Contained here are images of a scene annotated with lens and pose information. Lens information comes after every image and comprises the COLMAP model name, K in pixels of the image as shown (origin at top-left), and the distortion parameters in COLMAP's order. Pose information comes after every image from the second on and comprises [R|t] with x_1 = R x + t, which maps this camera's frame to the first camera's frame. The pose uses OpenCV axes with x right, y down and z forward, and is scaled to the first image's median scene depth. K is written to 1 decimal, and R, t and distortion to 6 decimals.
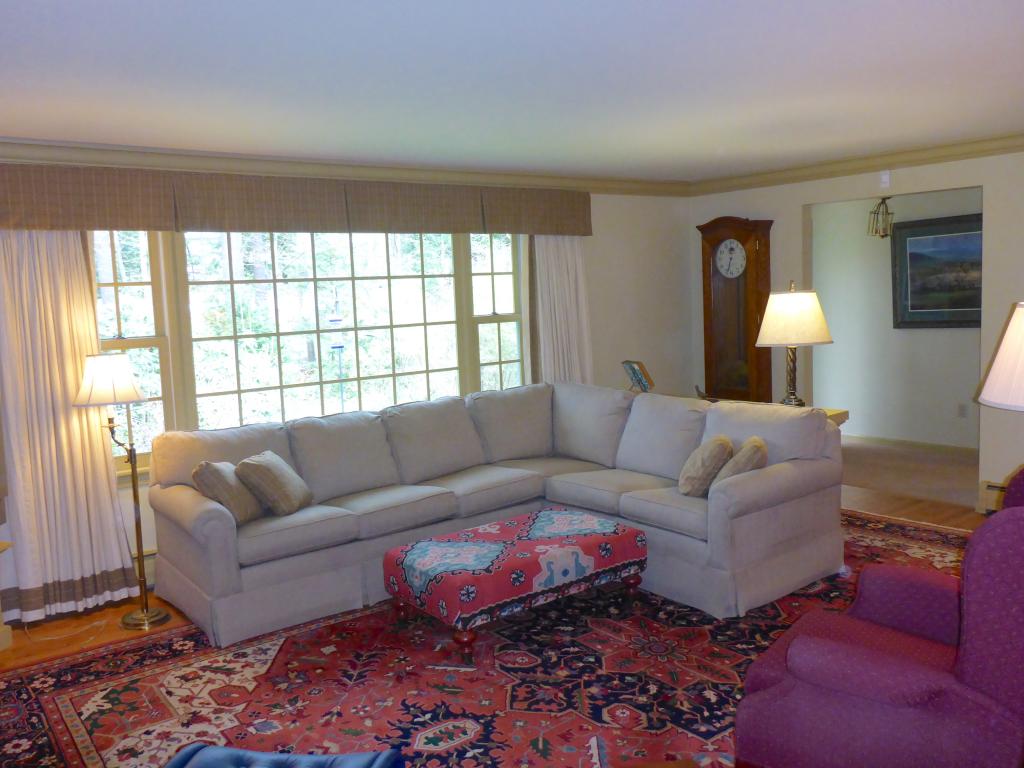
lens RADIAL K [[863.9, 0, 509.4], [0, 863.9, 373.1], [0, 0, 1]] dist [-0.034966, 0.006698]
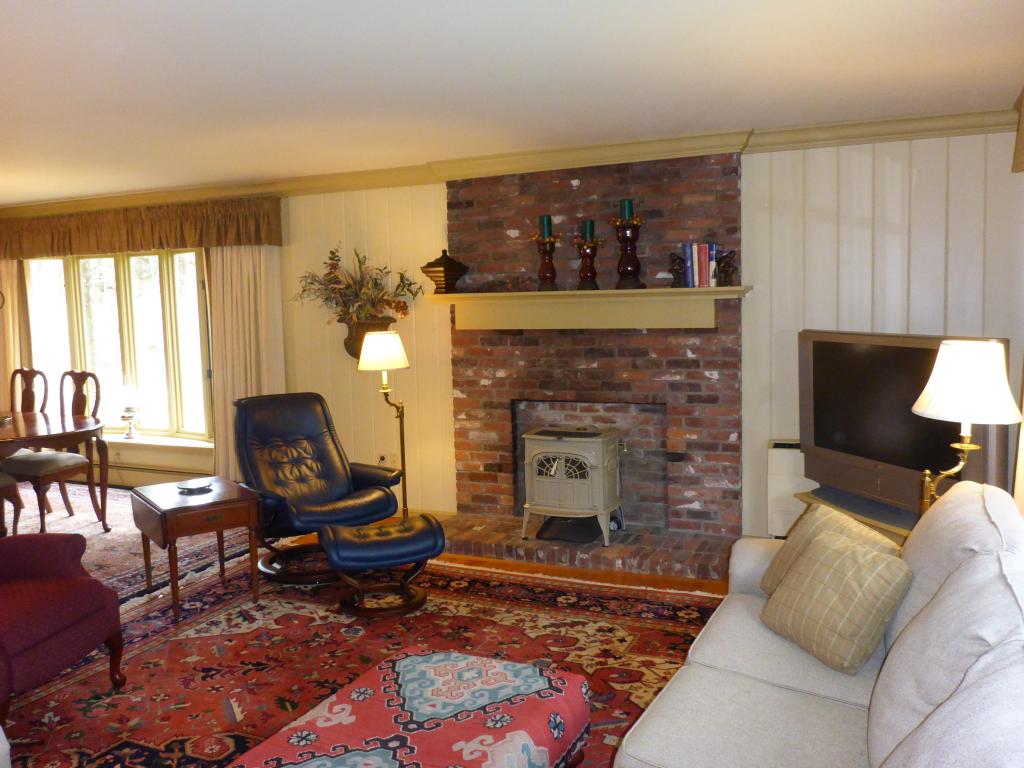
lens RADIAL K [[863.9, 0, 509.2], [0, 863.9, 381.7], [0, 0, 1]] dist [-0.034966, 0.006698]
pose [[-0.886386, 0.106111, -0.450621, 0.212325], [0.016339, 0.979941, 0.198615, -0.169078], [0.462658, 0.168686, -0.870341, 1.808713]]
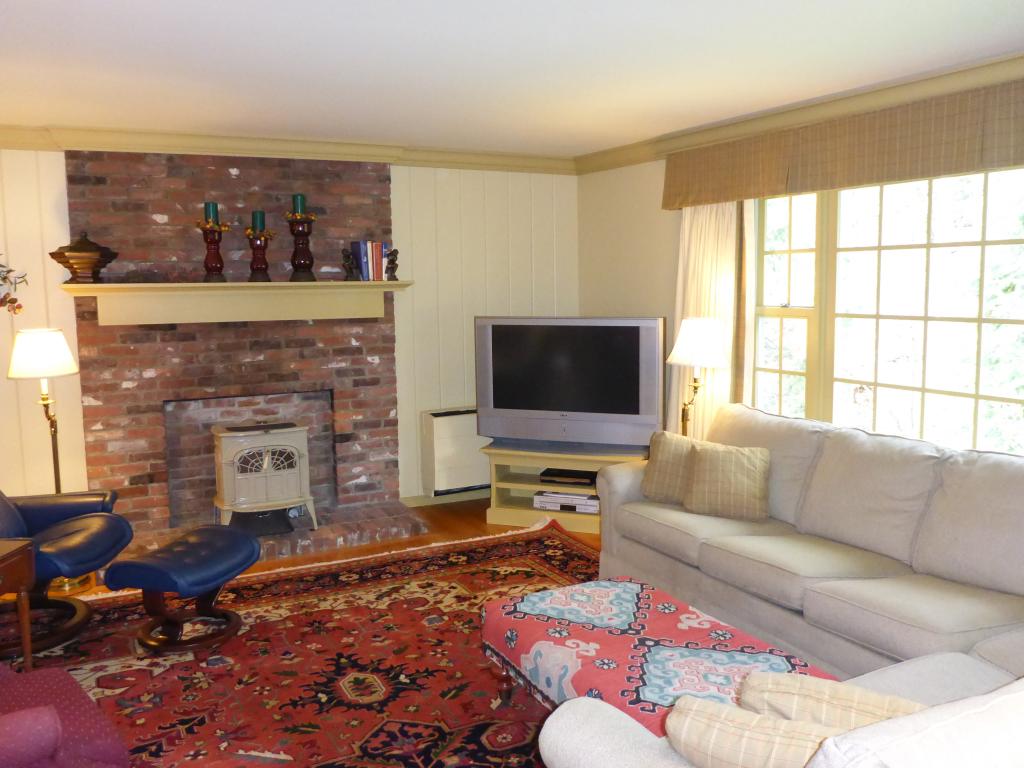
lens RADIAL K [[863.9, 0, 507.9], [0, 863.9, 390.1], [0, 0, 1]] dist [-0.034966, 0.006698]
pose [[-0.190414, 0.160729, -0.968457, 0.805924], [-0.074278, 0.981319, 0.177468, -0.136528], [0.978890, 0.105727, -0.174919, 1.221139]]
